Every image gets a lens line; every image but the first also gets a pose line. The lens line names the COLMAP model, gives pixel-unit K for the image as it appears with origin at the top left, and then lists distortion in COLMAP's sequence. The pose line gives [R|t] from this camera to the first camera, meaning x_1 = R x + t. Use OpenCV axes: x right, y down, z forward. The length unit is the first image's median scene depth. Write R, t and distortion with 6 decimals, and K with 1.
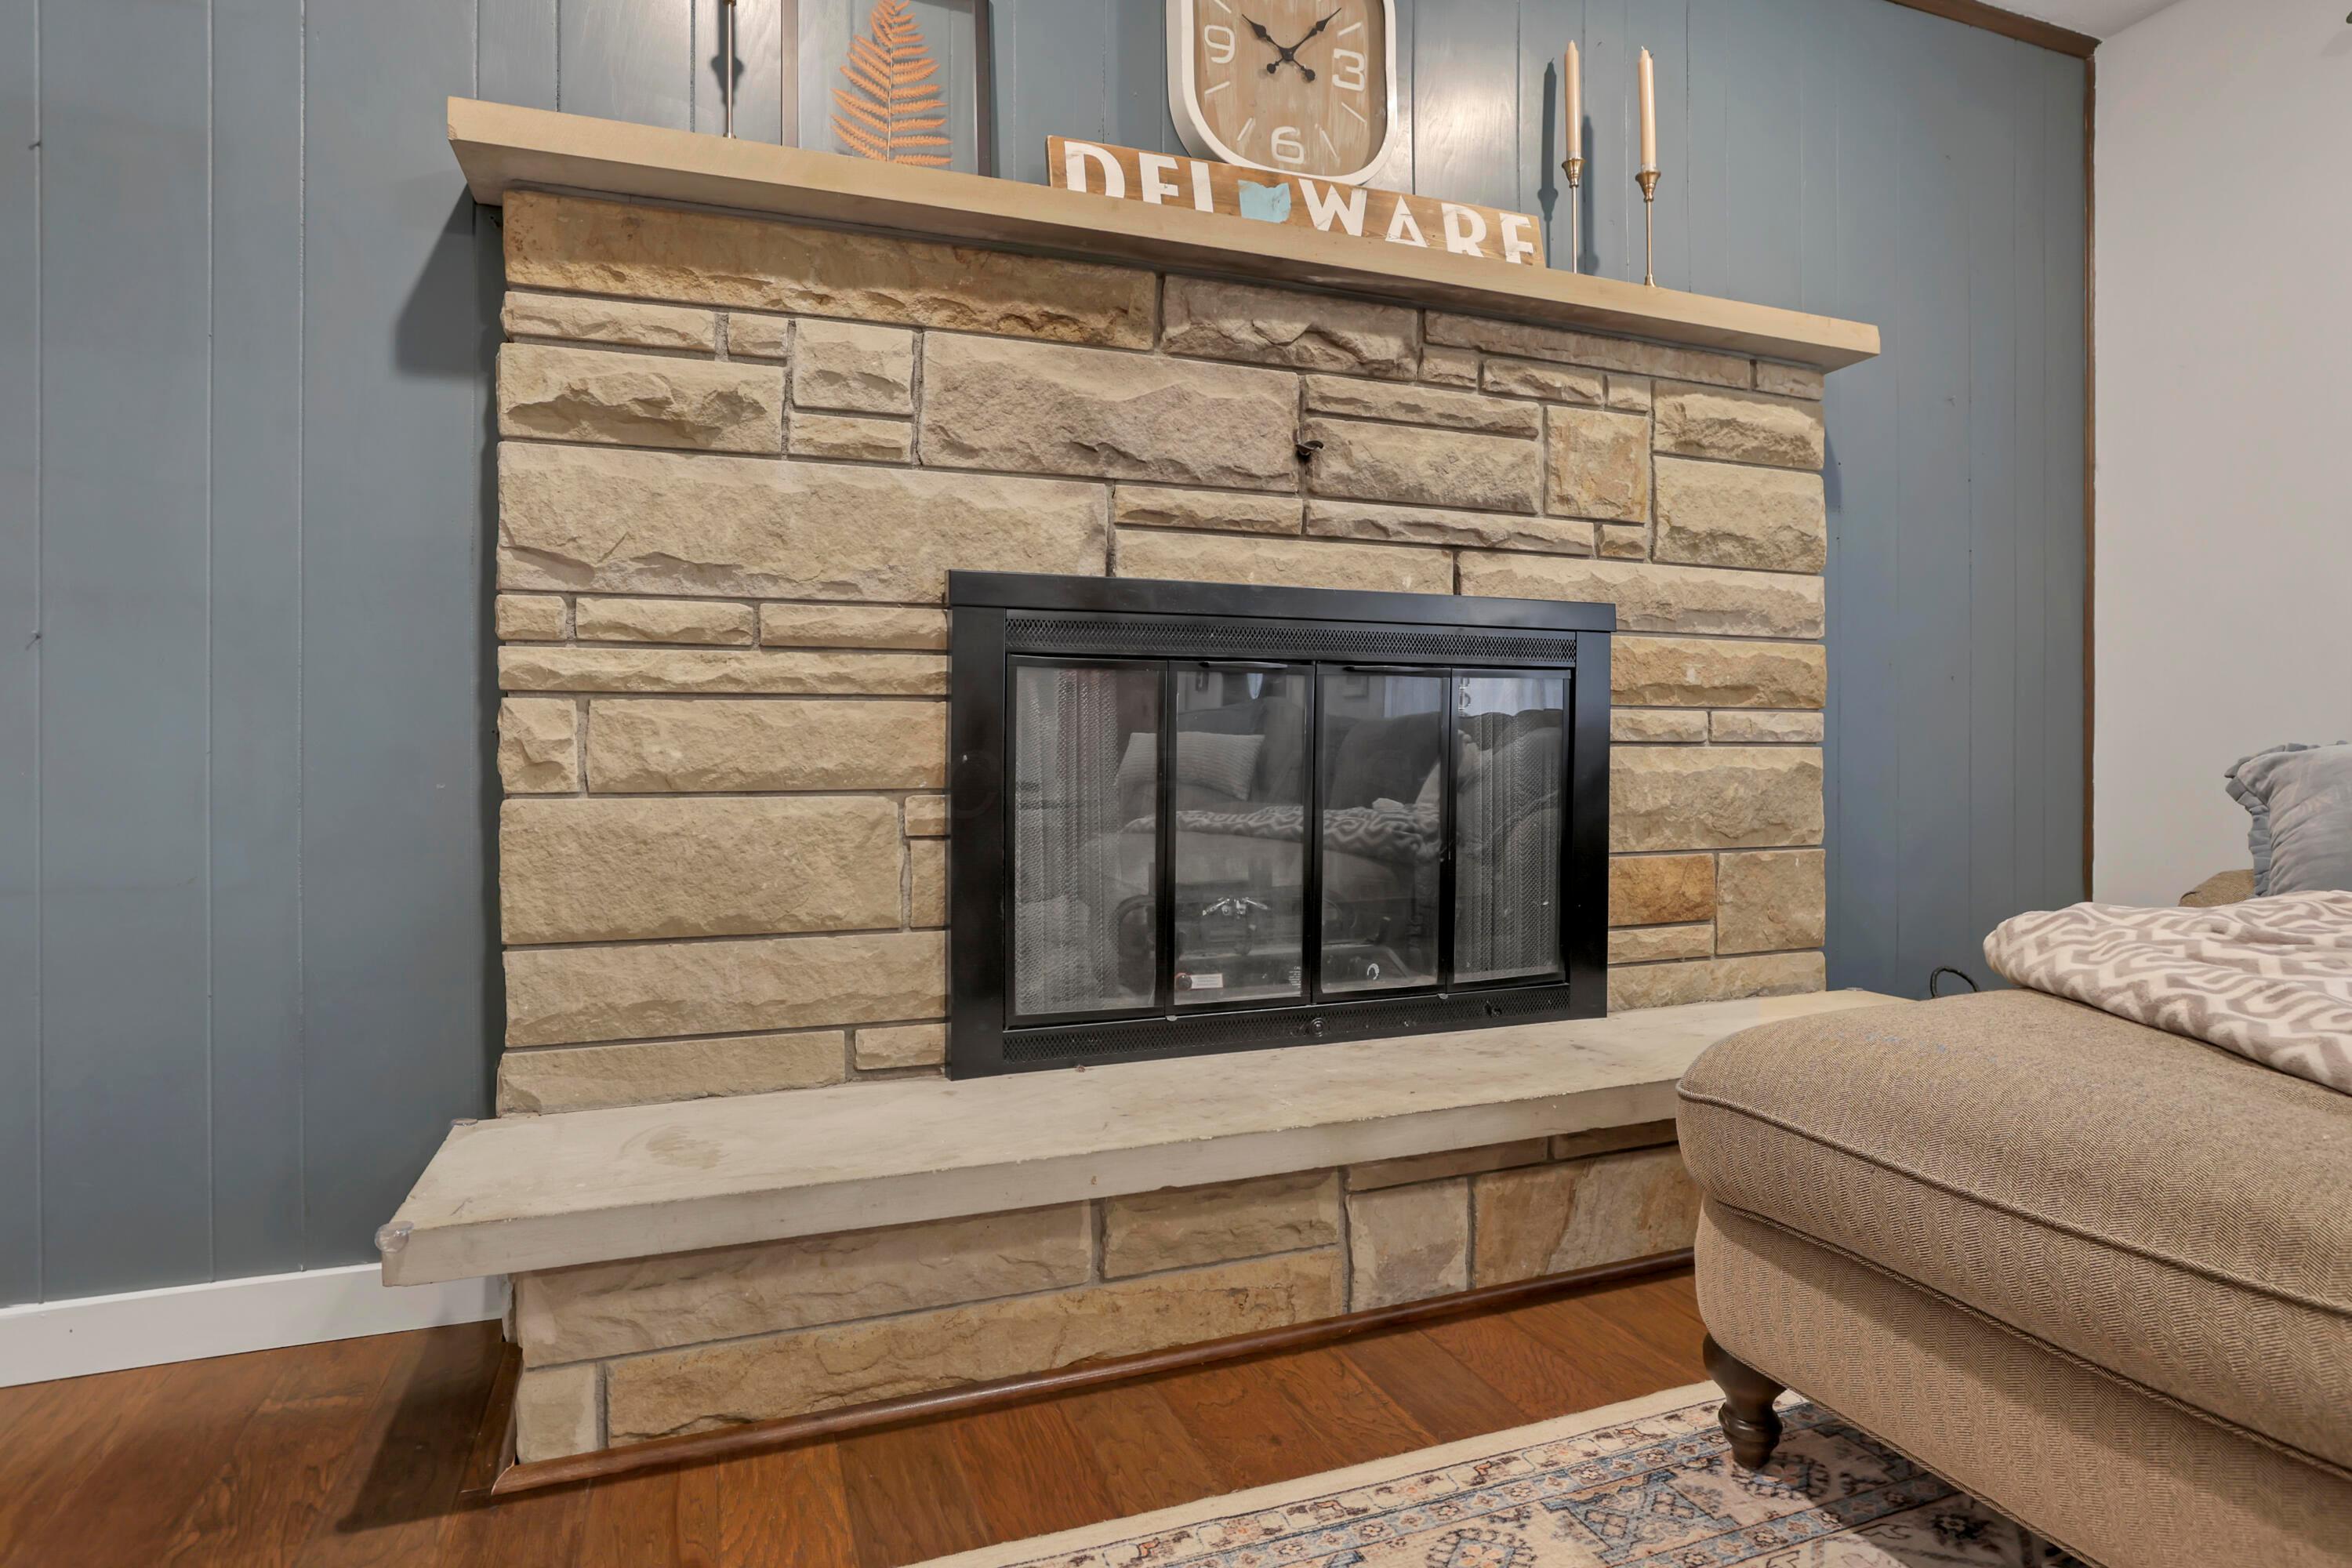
lens RADIAL K [[1291.1, 0, 1211.9], [0, 1291.1, 755.9], [0, 0, 1]] dist [-0.041283, 0.019285]
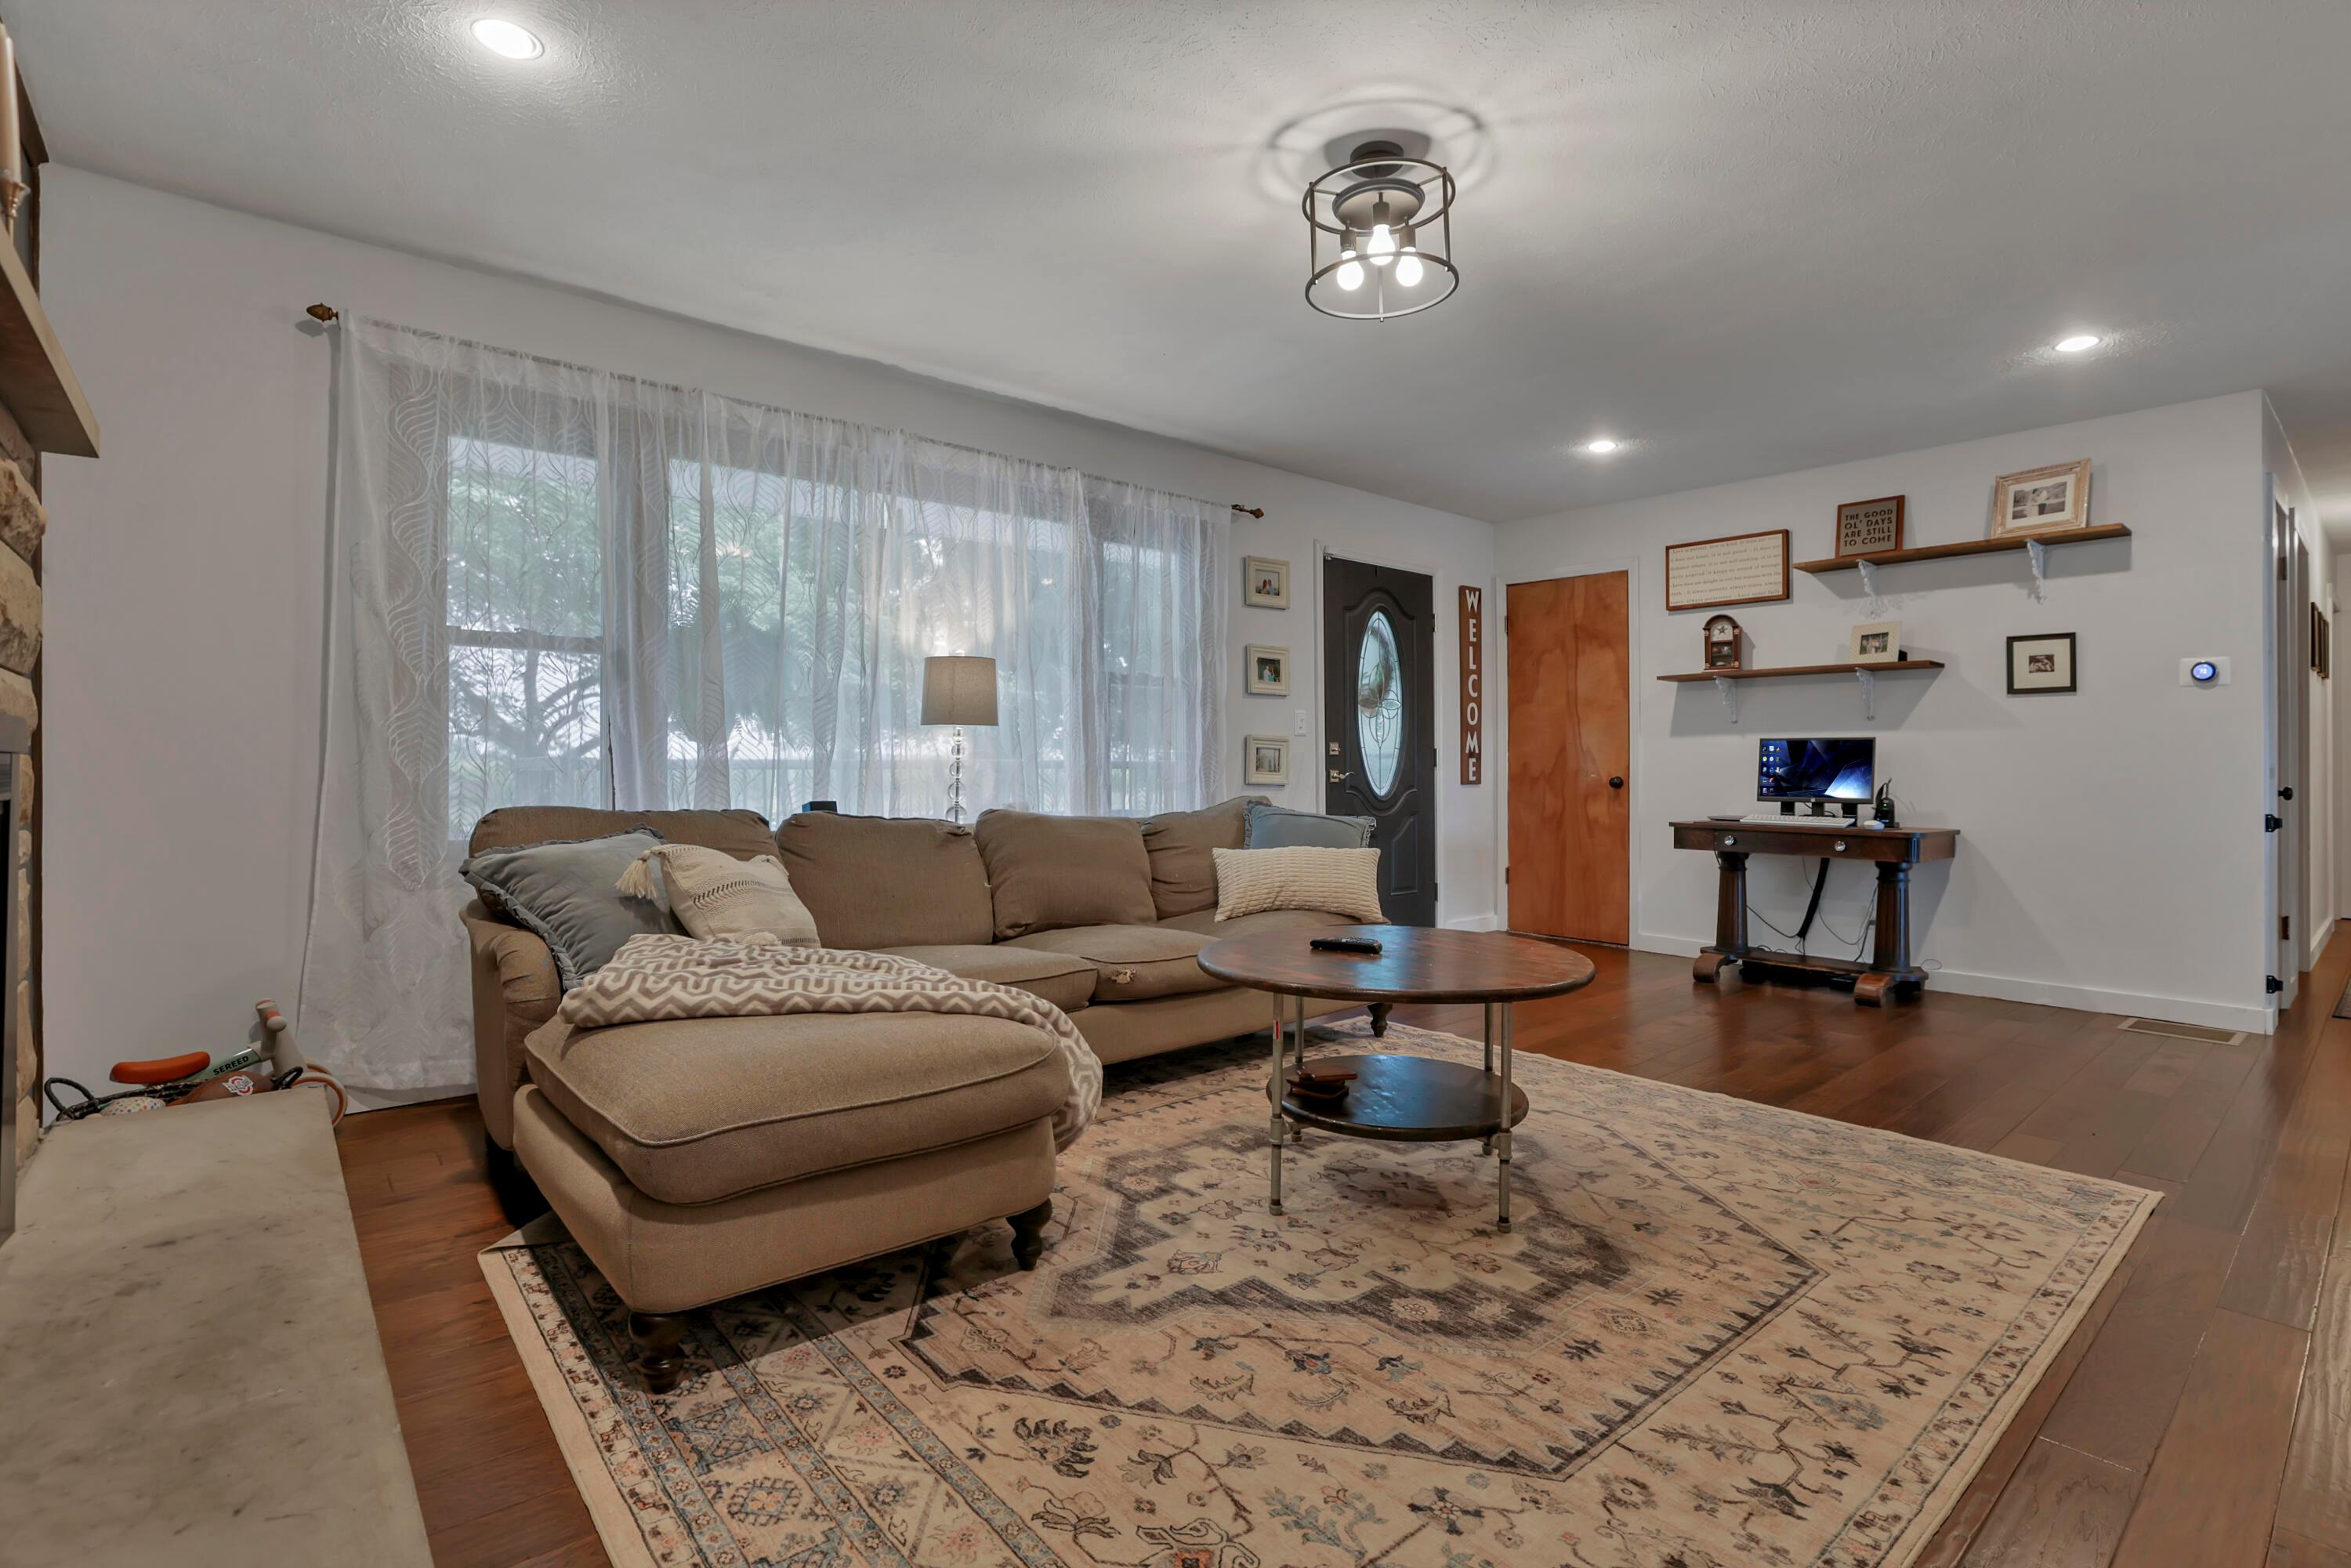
lens RADIAL K [[1118.5, 0, 1173.1], [0, 1118.5, 786.0], [0, 0, 1]] dist [-0.047743, 0.016621]
pose [[-0.324026, -0.016290, 0.945908, -0.661082], [-0.002811, 0.999864, 0.016256, -0.102313], [-0.946044, 0.002609, -0.324028, 0.618291]]
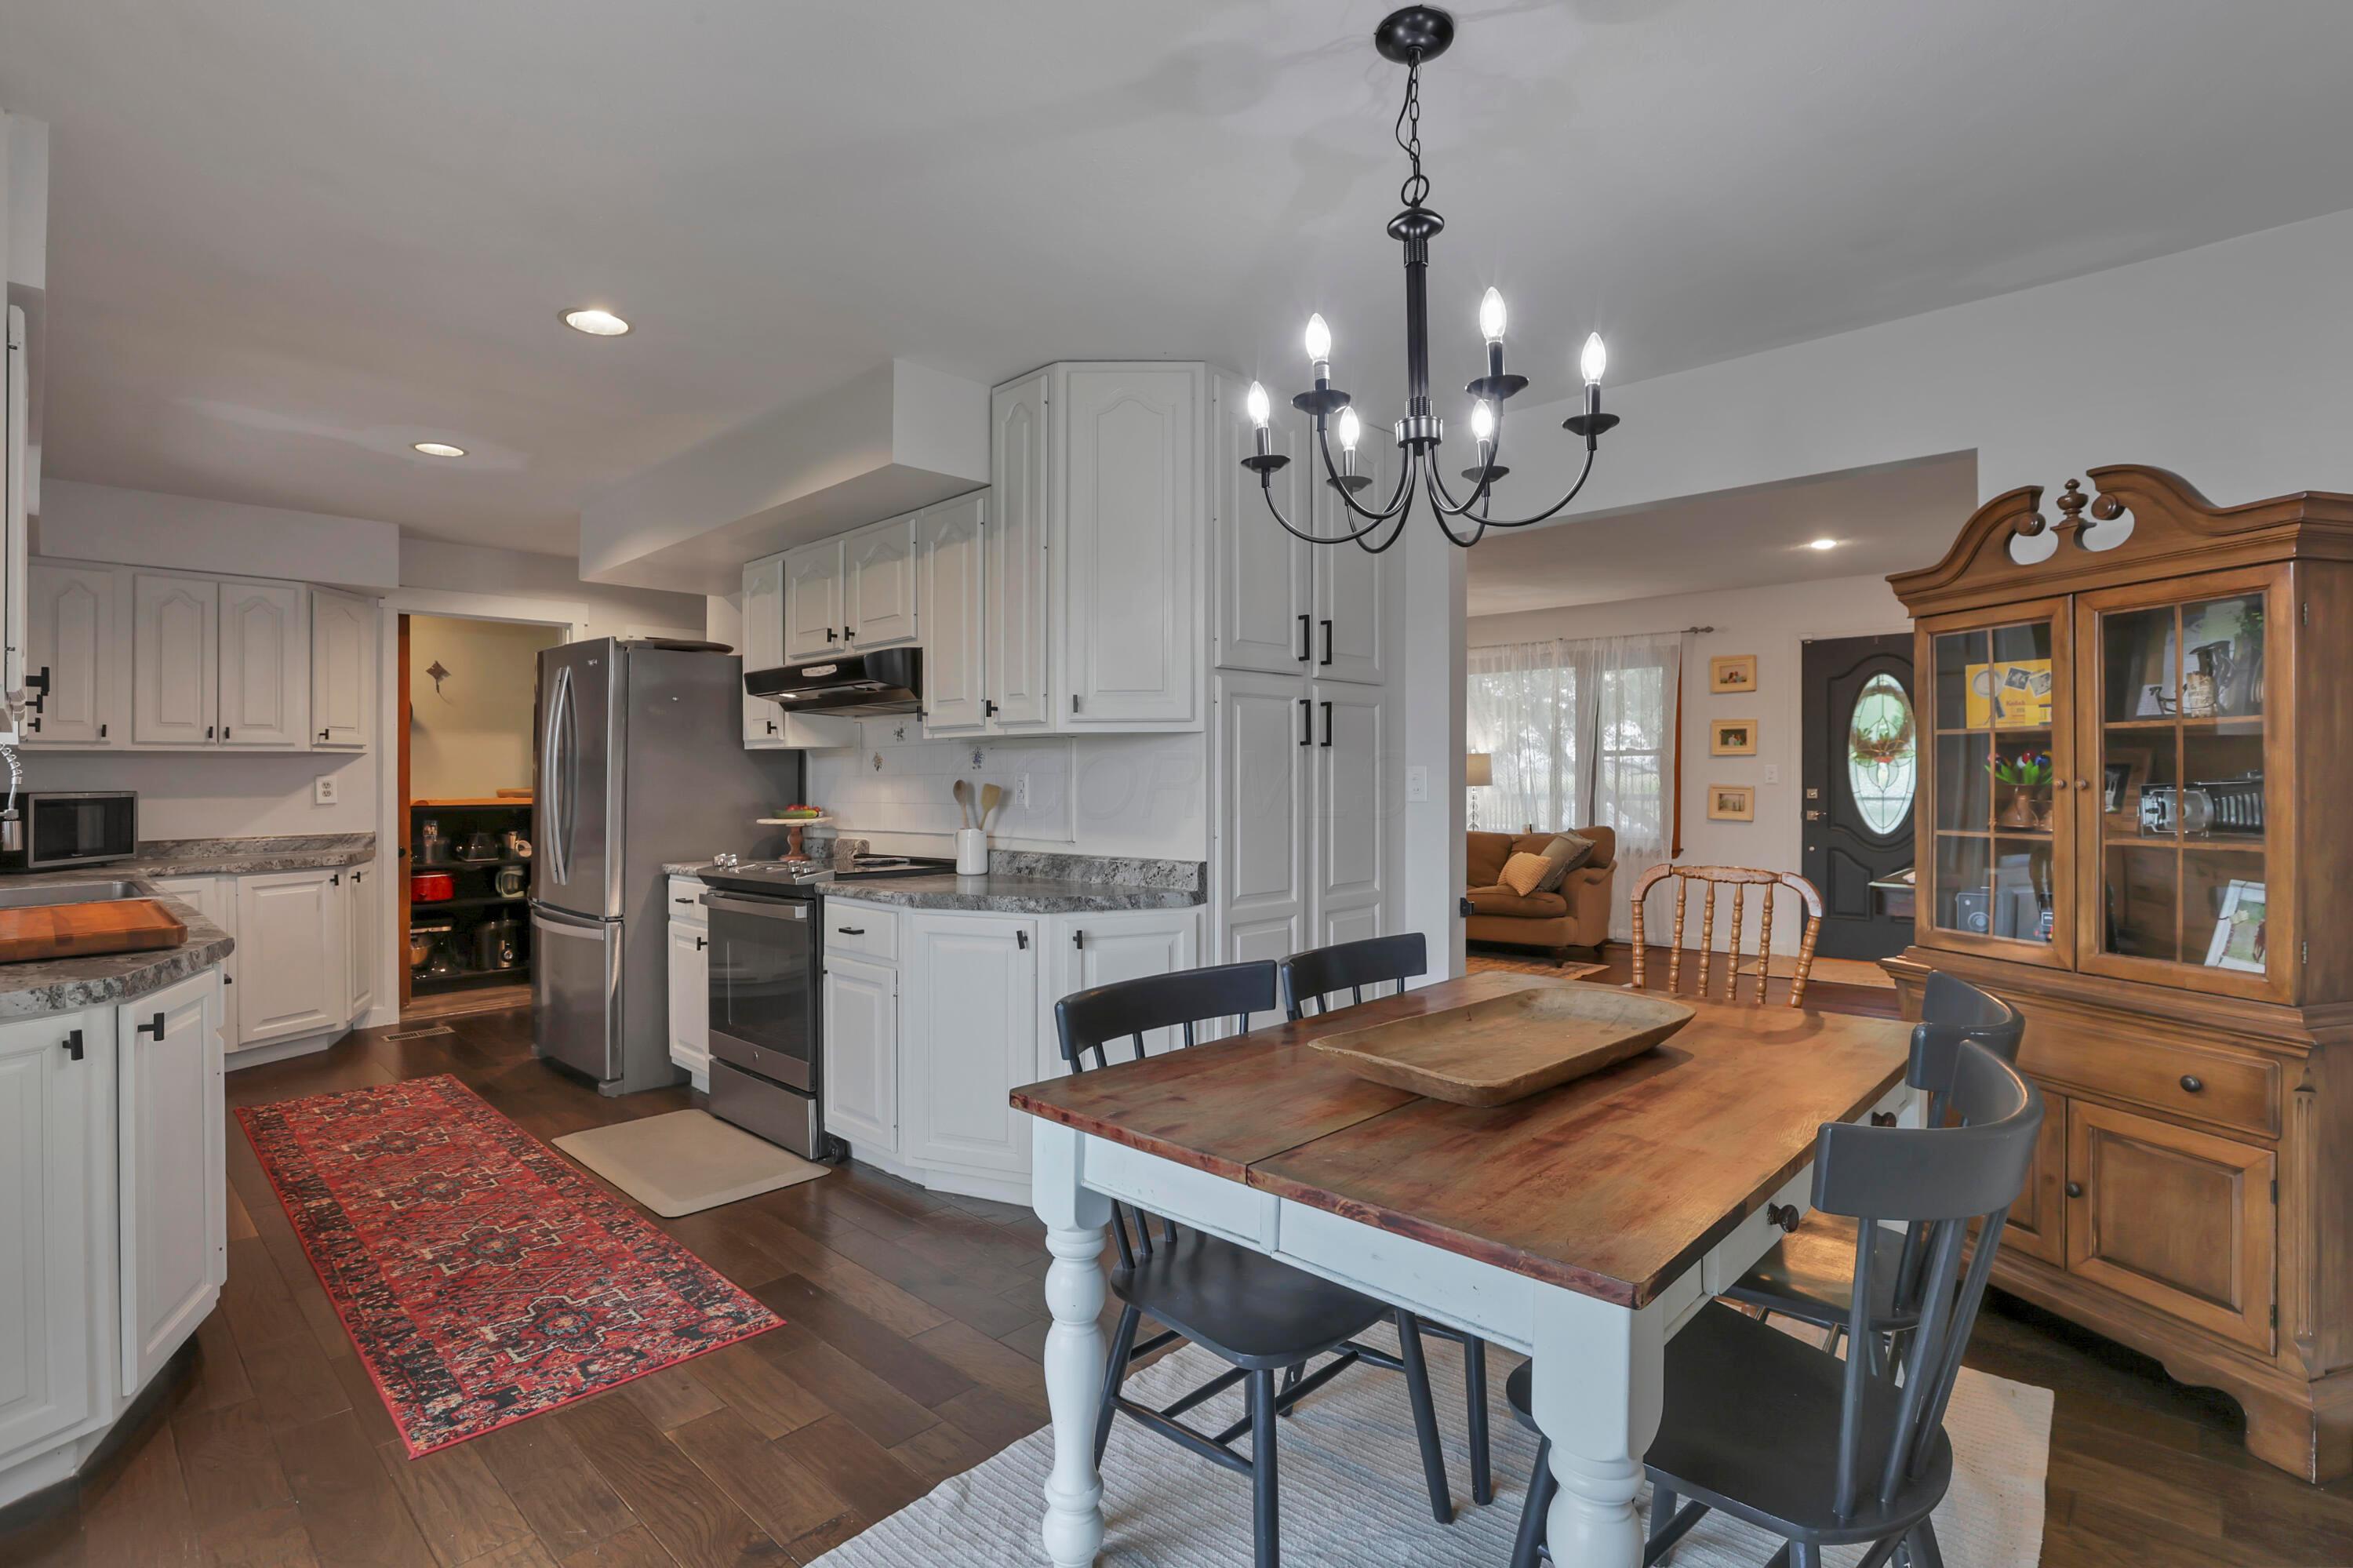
lens RADIAL K [[1119.5, 0, 1170.3], [0, 1119.5, 746.0], [0, 0, 1]] dist [-0.047743, 0.016621]
pose [[0.909356, 0.006497, 0.415969, -1.427238], [0.003650, 0.999715, -0.023593, -0.232304], [-0.416004, 0.022972, 0.909073, -3.117186]]
